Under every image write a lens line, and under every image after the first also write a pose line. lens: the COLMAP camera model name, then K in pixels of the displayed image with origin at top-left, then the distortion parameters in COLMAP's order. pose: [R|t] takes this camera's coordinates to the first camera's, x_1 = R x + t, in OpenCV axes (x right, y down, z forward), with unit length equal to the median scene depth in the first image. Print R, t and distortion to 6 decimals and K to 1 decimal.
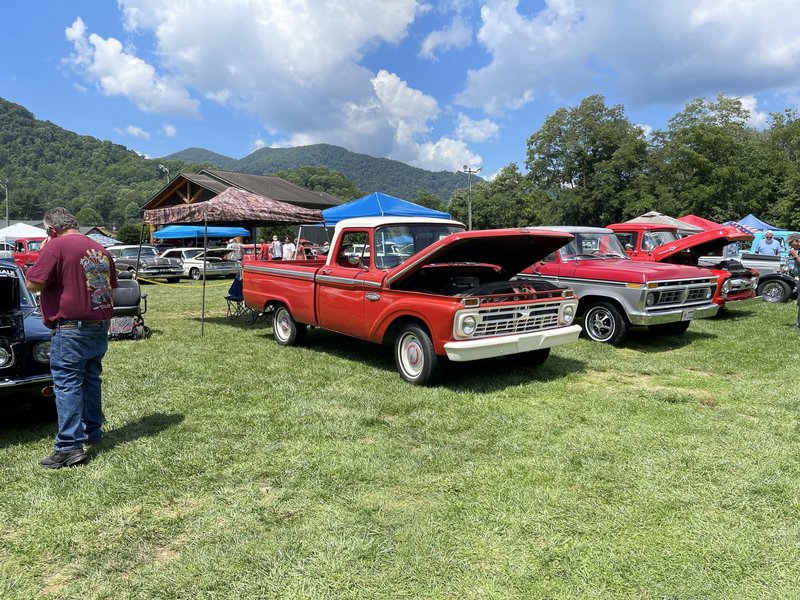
lens RADIAL K [[606.2, 0, 401.0], [0, 606.2, 296.8], [0, 0, 1]] dist [0.059761, -0.083147]
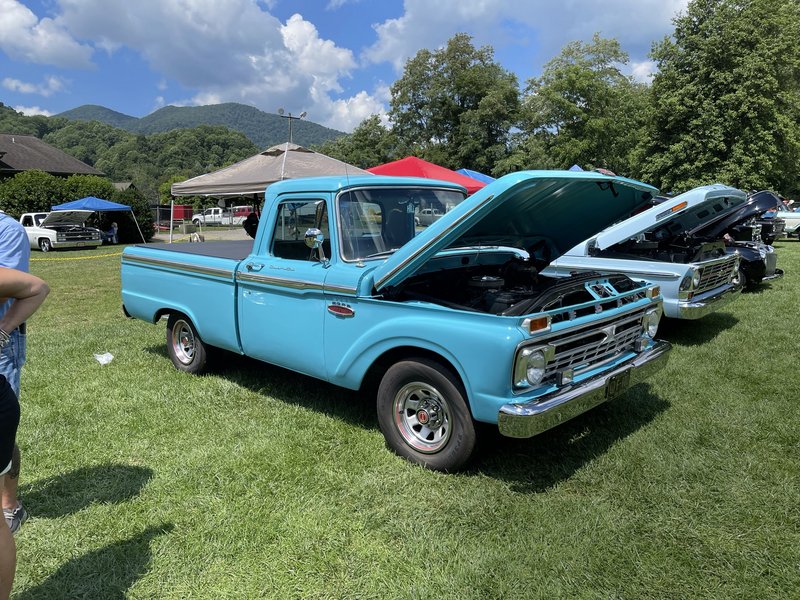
lens RADIAL K [[606.2, 0, 401.0], [0, 606.2, 296.8], [0, 0, 1]] dist [0.059761, -0.083147]
pose [[0.991433, -0.027592, 0.127666, 0.099147], [0.020108, 0.998023, 0.059544, -0.011361], [-0.129056, -0.056467, 0.990028, 0.120479]]
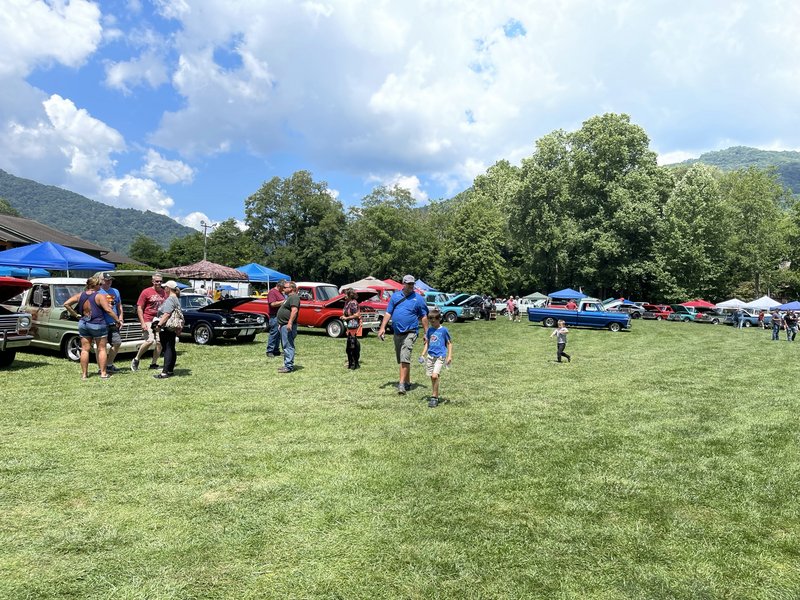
lens RADIAL K [[606.2, 0, 401.0], [0, 606.2, 296.8], [0, 0, 1]] dist [0.059761, -0.083147]
pose [[0.879244, 0.035066, 0.475080, -0.071927], [0.002239, 0.996972, -0.077731, 0.010750], [-0.476367, 0.069409, 0.876503, -0.116884]]
